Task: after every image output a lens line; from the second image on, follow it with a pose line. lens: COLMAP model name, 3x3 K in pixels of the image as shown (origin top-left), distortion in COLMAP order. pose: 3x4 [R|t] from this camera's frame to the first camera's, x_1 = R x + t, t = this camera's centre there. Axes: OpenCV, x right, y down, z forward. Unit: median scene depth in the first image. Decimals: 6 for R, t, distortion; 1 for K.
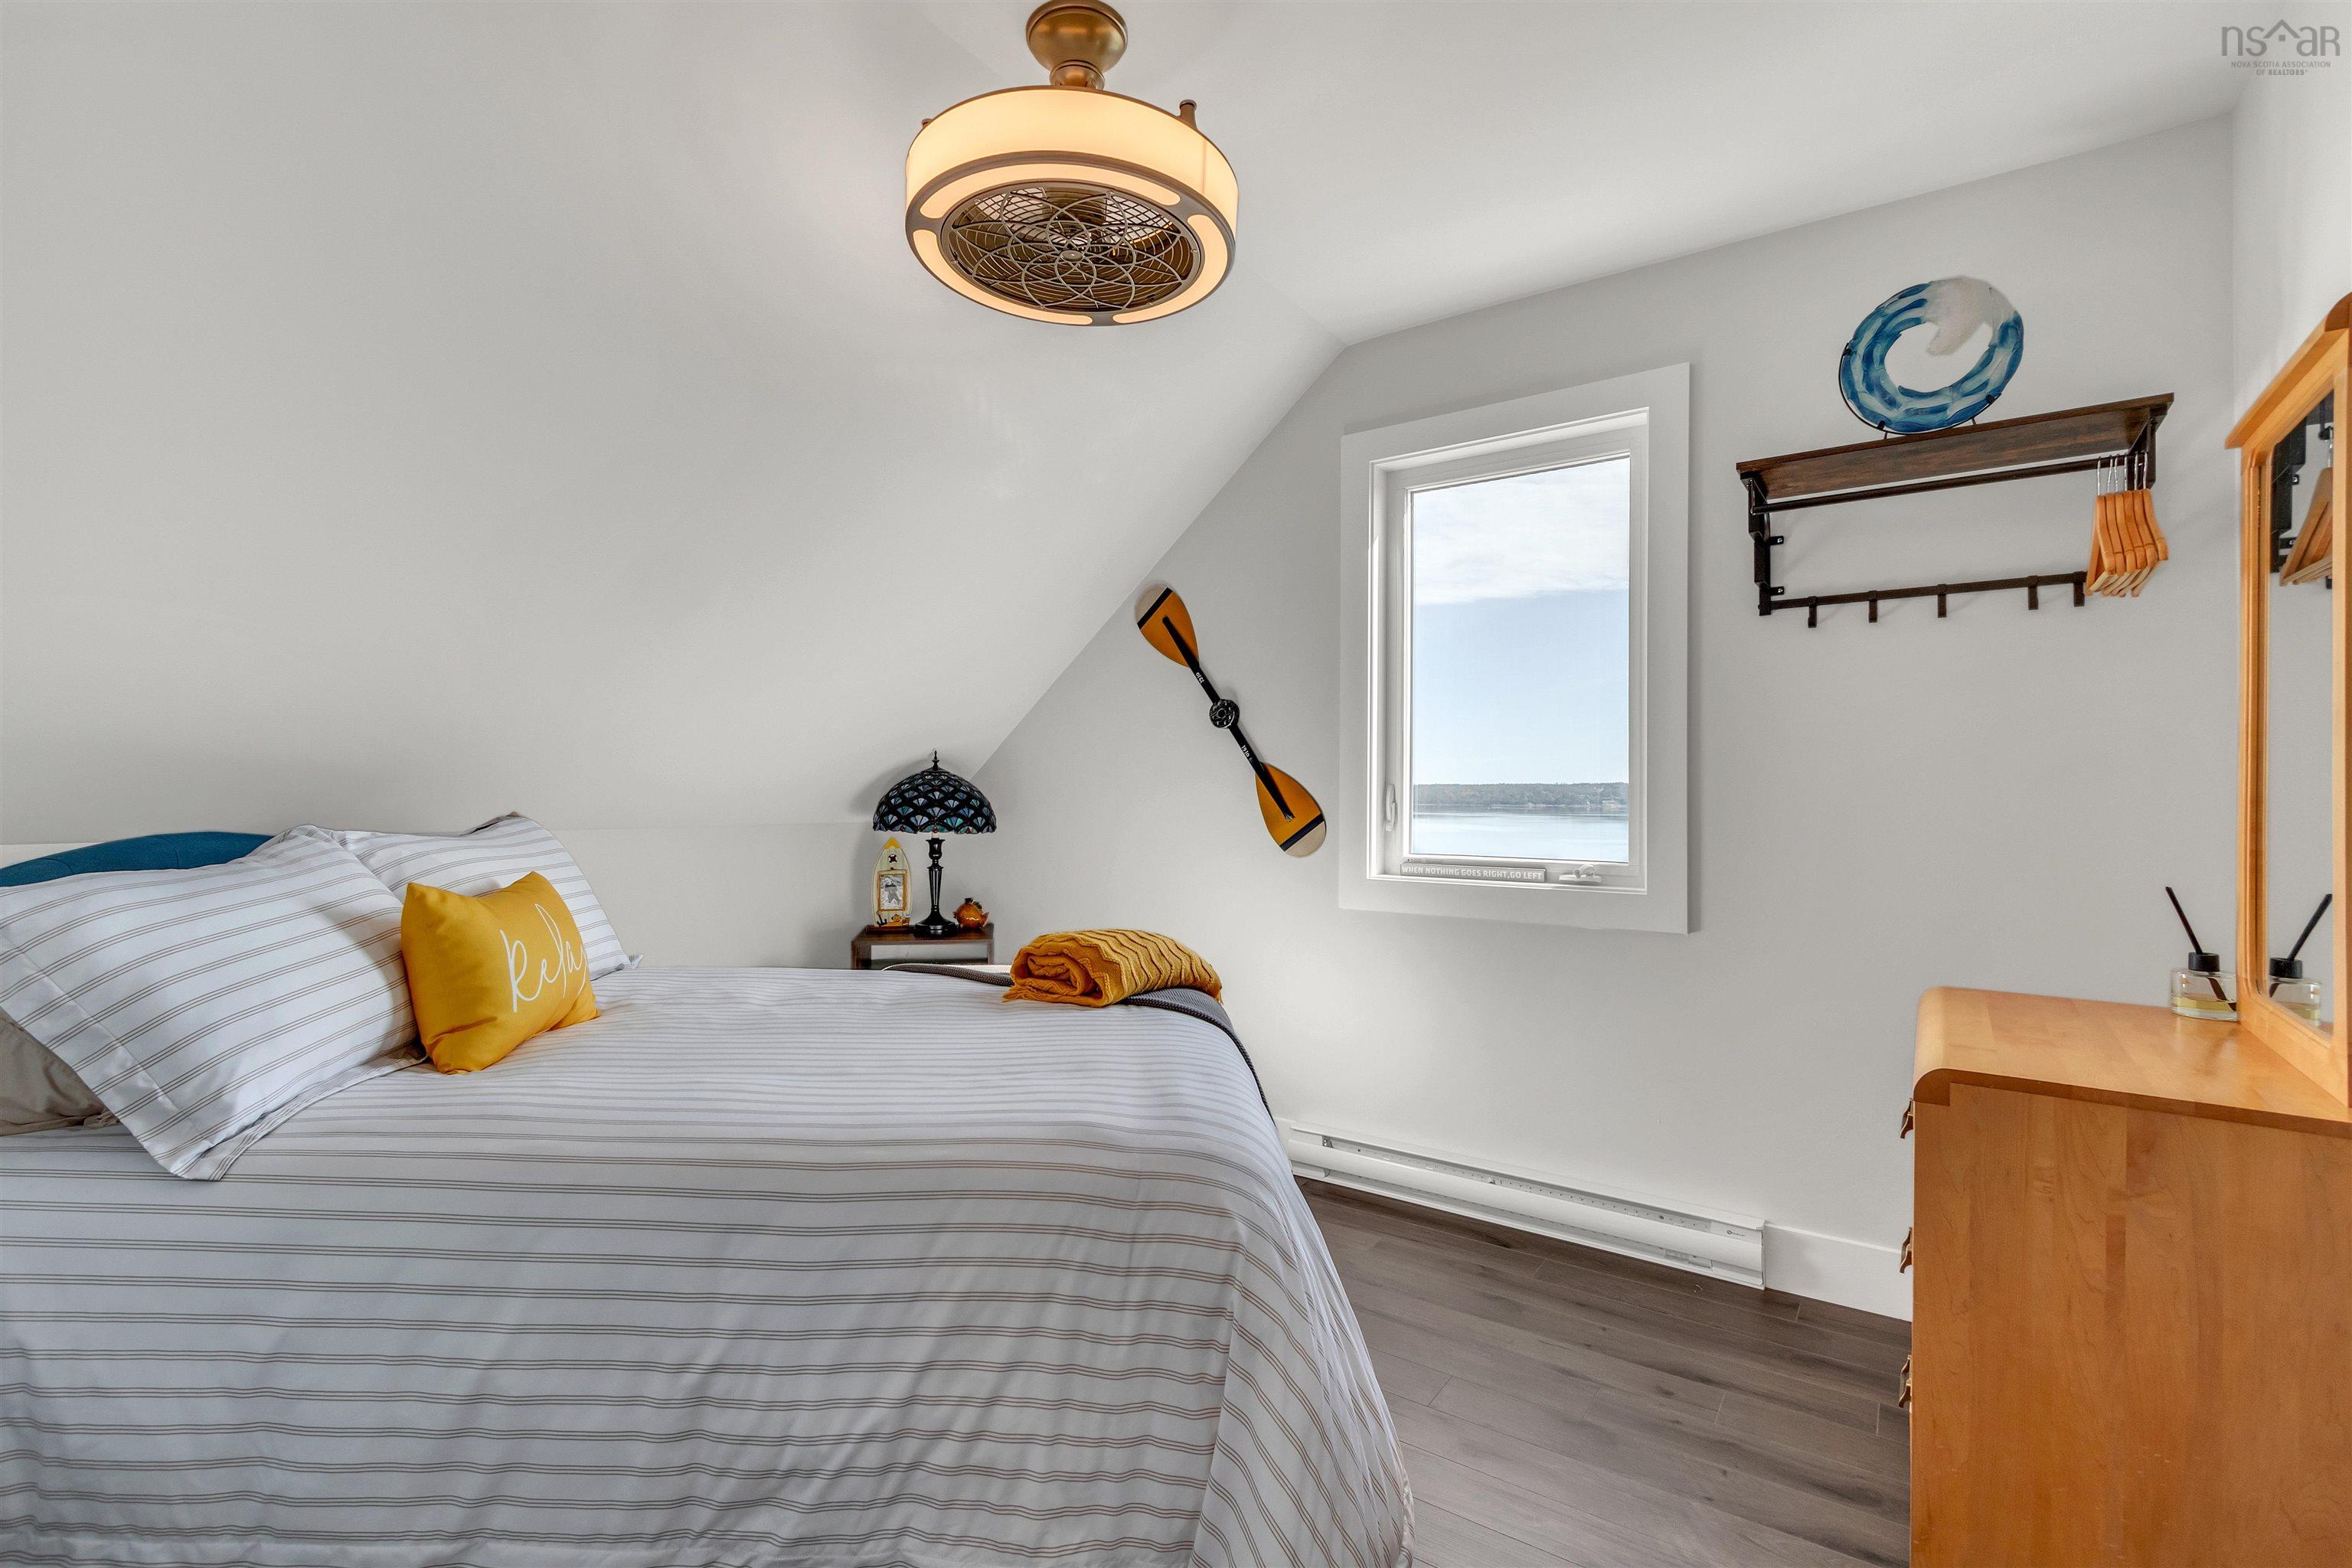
lens RADIAL K [[1070.6, 0, 1129.3], [0, 1070.6, 788.0], [0, 0, 1]] dist [0.016044, -0.003355]
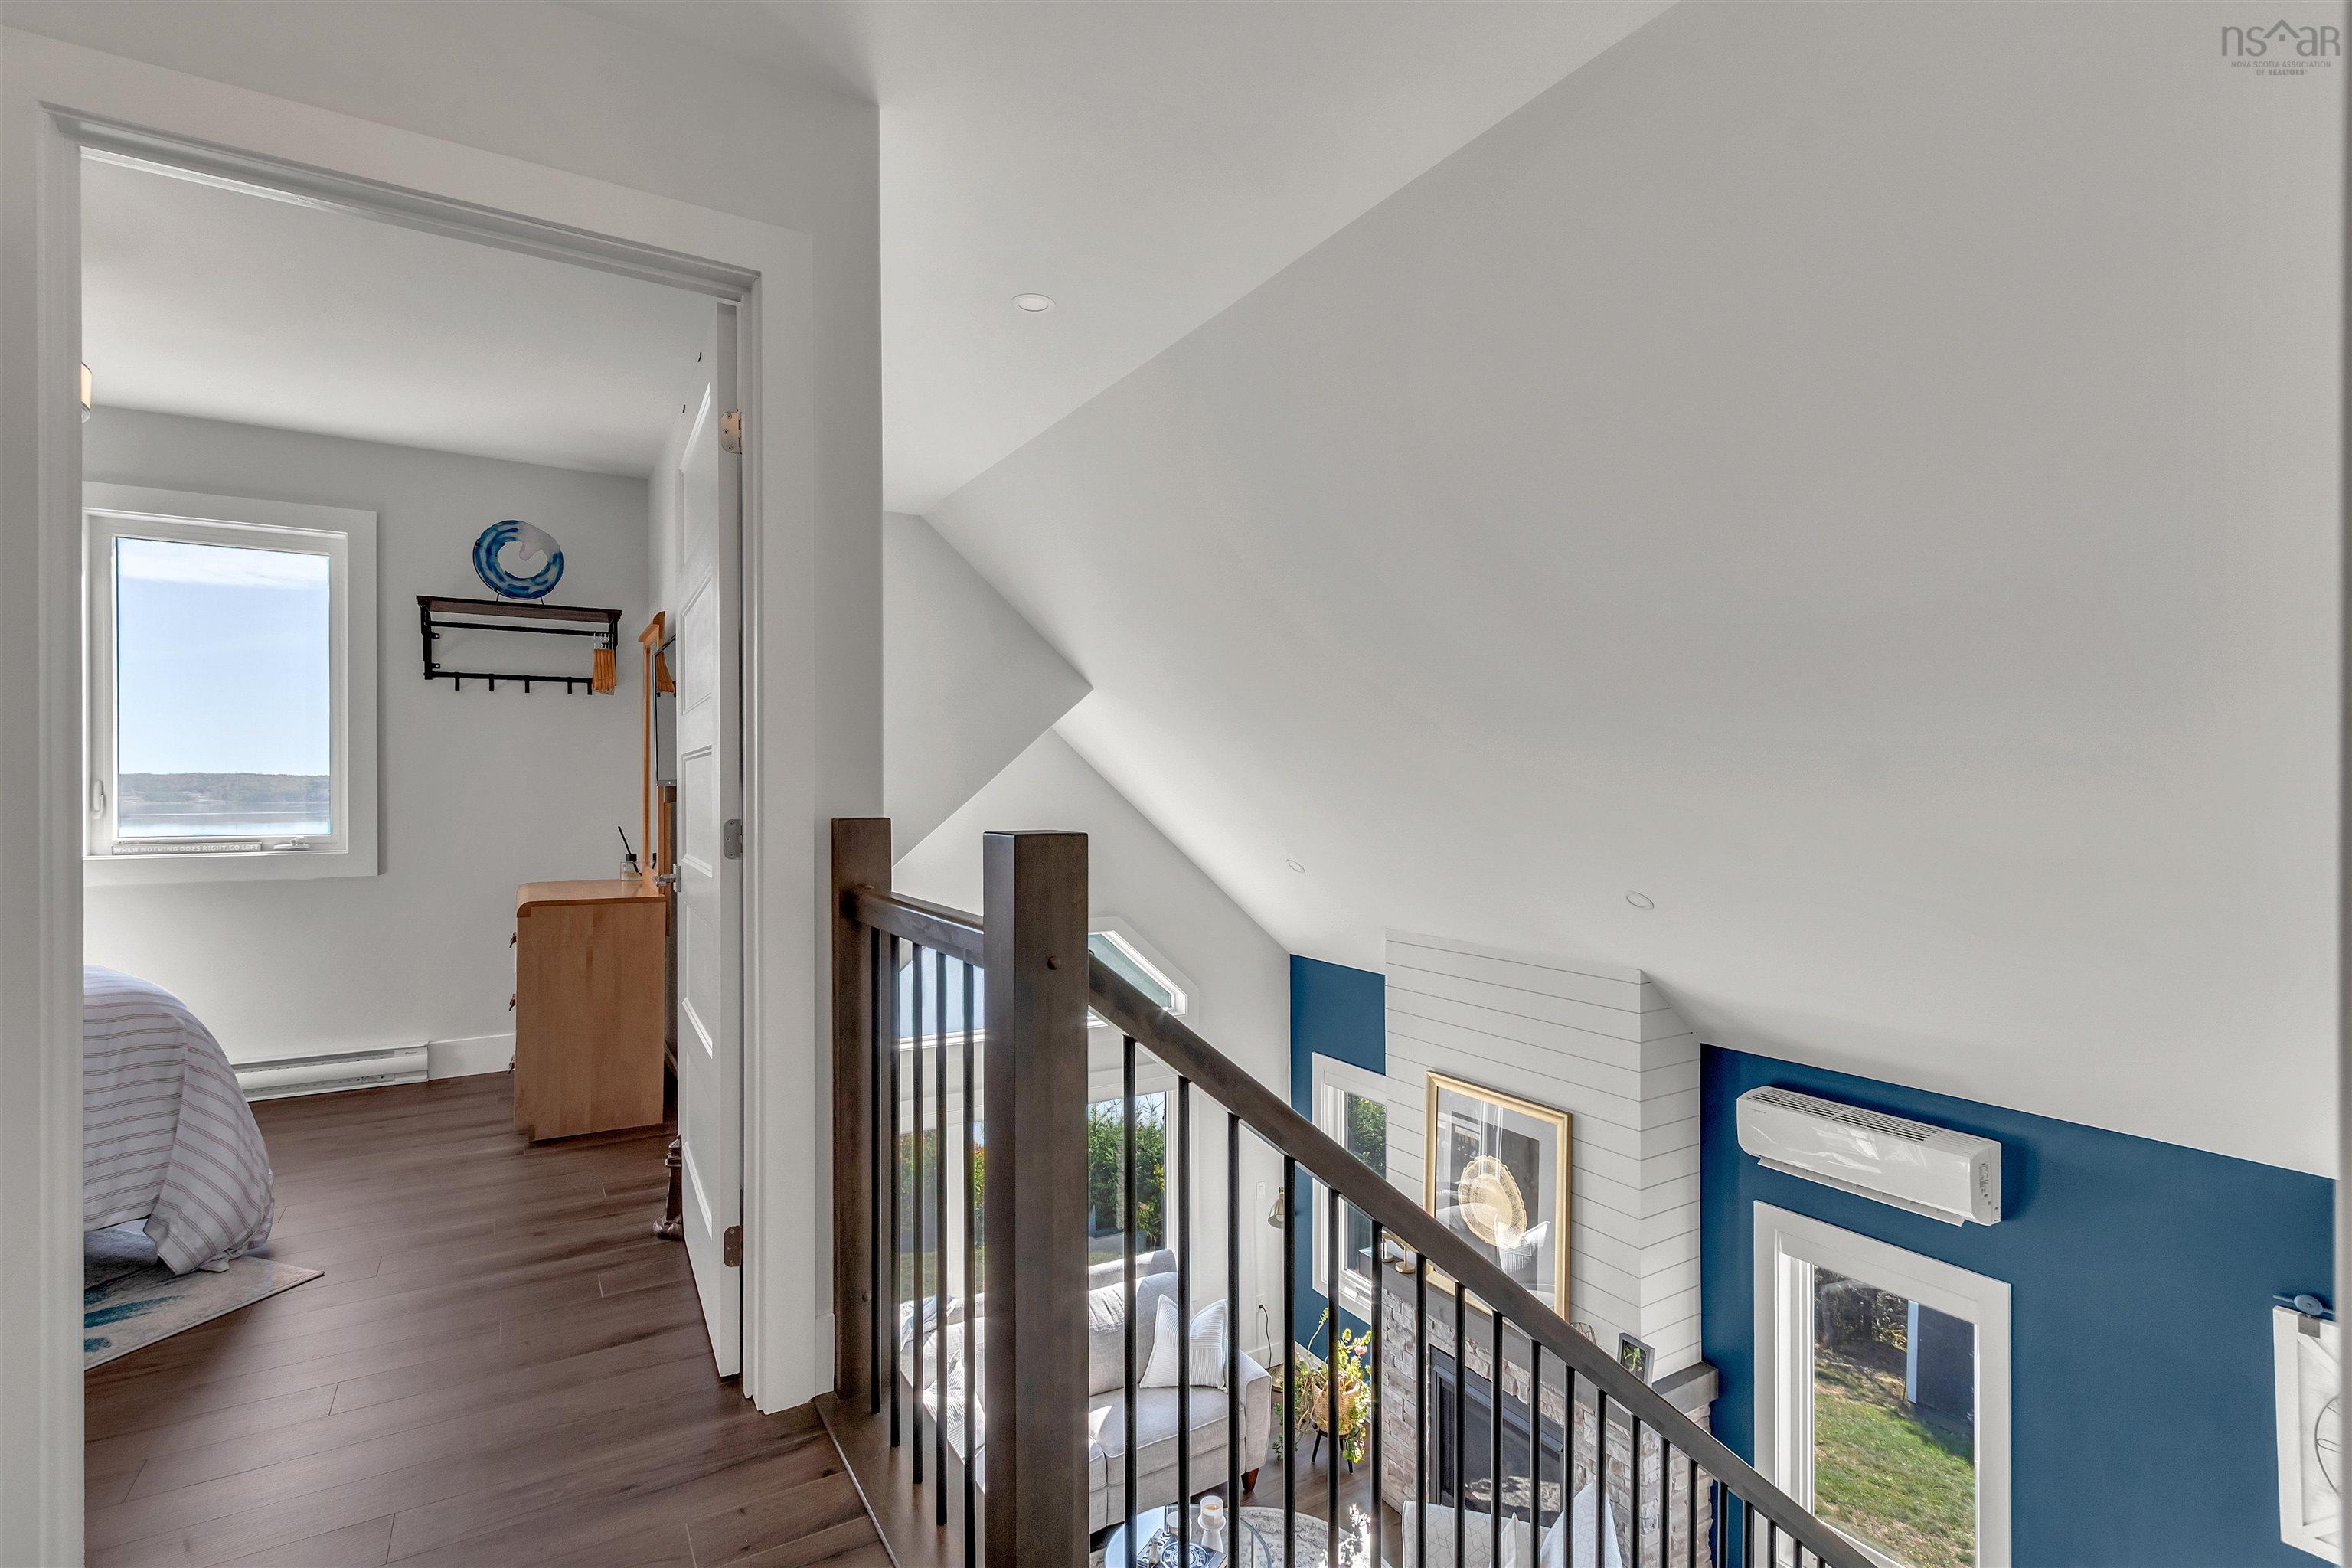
lens RADIAL K [[1070.6, 0, 1178.7], [0, 1070.6, 785.3], [0, 0, 1]] dist [0.016044, -0.003355]
pose [[0.369750, -0.004559, 0.929120, -0.601179], [-0.001058, 0.999985, 0.005328, -0.008052], [-0.929131, -0.002953, 0.369740, -0.788659]]
